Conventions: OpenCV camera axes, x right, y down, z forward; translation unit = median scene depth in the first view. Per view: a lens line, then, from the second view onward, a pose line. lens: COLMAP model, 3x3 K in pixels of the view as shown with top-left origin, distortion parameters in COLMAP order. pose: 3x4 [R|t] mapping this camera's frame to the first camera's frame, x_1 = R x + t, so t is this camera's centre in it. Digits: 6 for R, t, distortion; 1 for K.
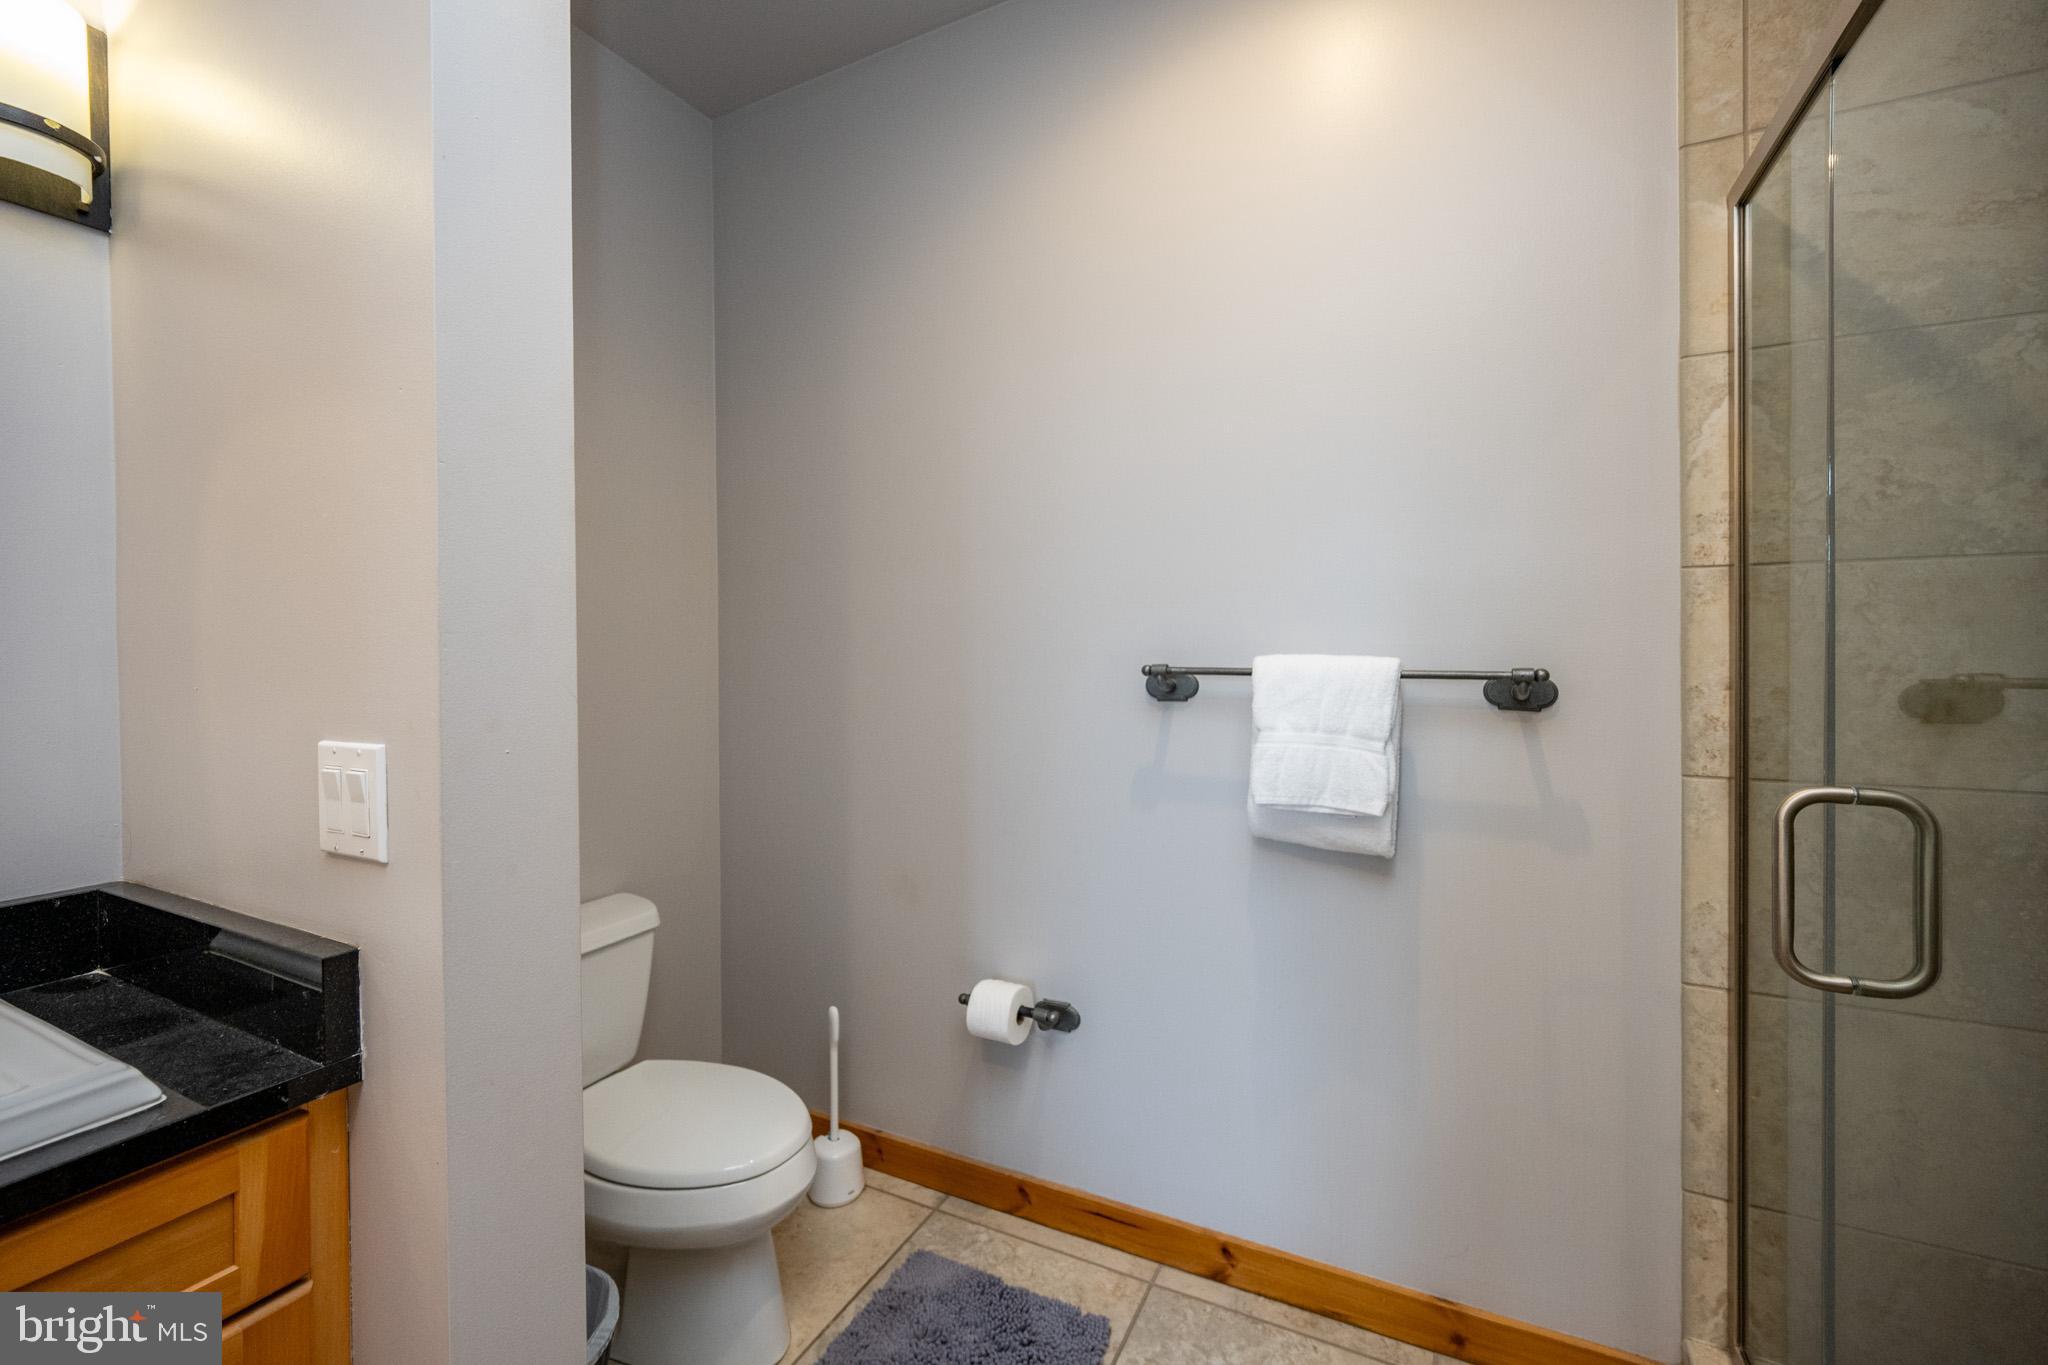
lens RADIAL K [[740.3, 0, 1019.6], [0, 740.3, 635.5], [0, 0, 1]] dist [-0.000597, -0.000063]
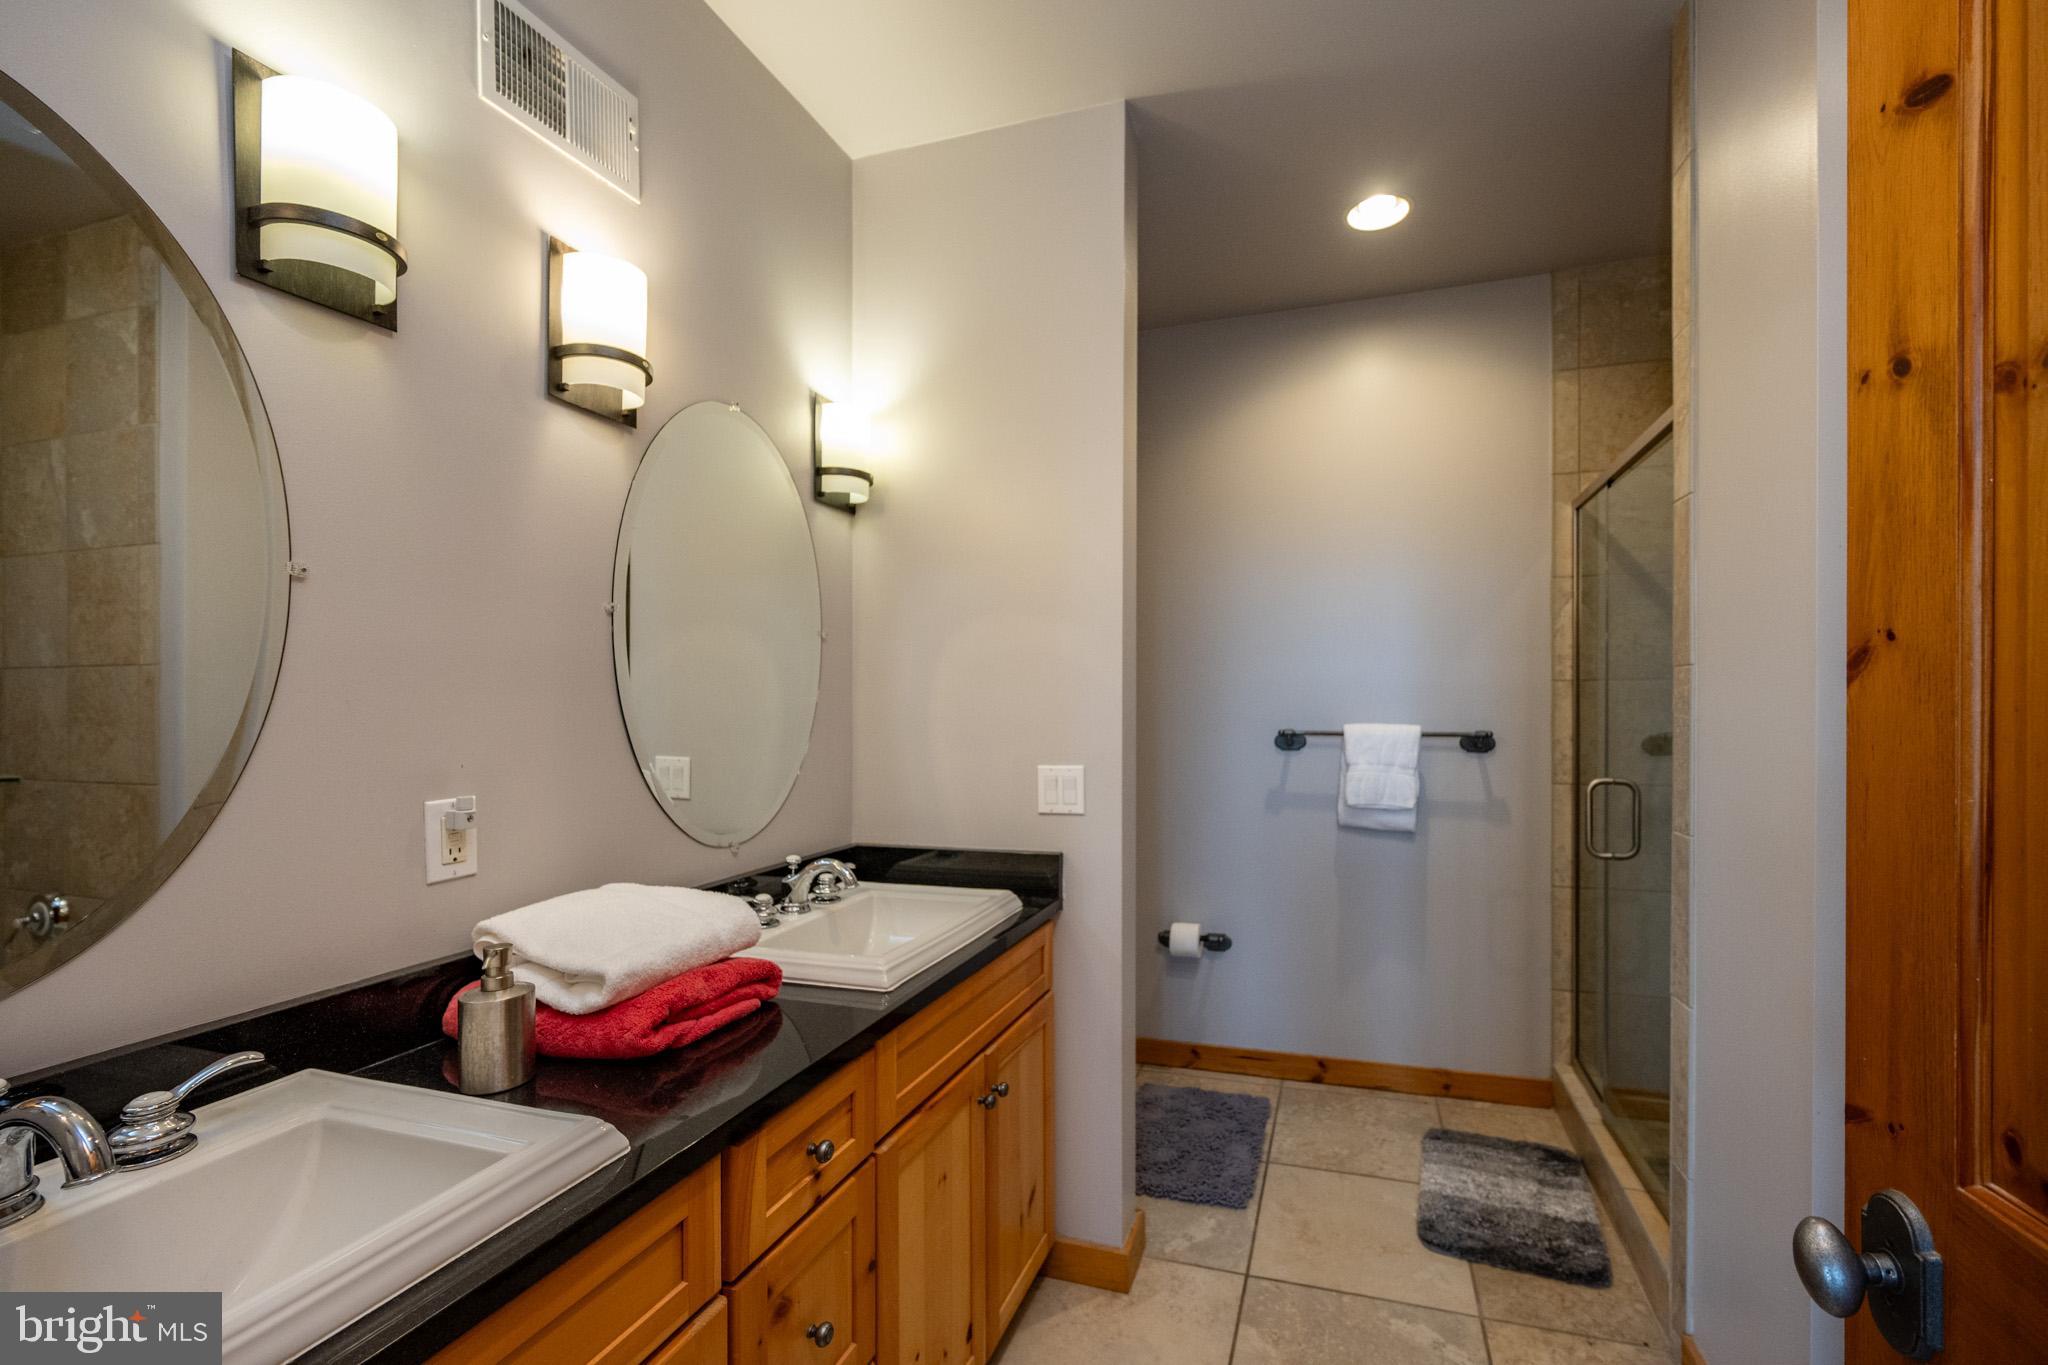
lens RADIAL K [[835.9, 0, 1013.7], [0, 835.9, 689.6], [0, 0, 1]] dist [-0.000850, -0.000126]
pose [[0.985607, 0.005507, 0.168966, -0.945363], [-0.004655, 0.999974, -0.005435, -0.048926], [-0.168991, 0.004570, 0.985607, -1.007572]]
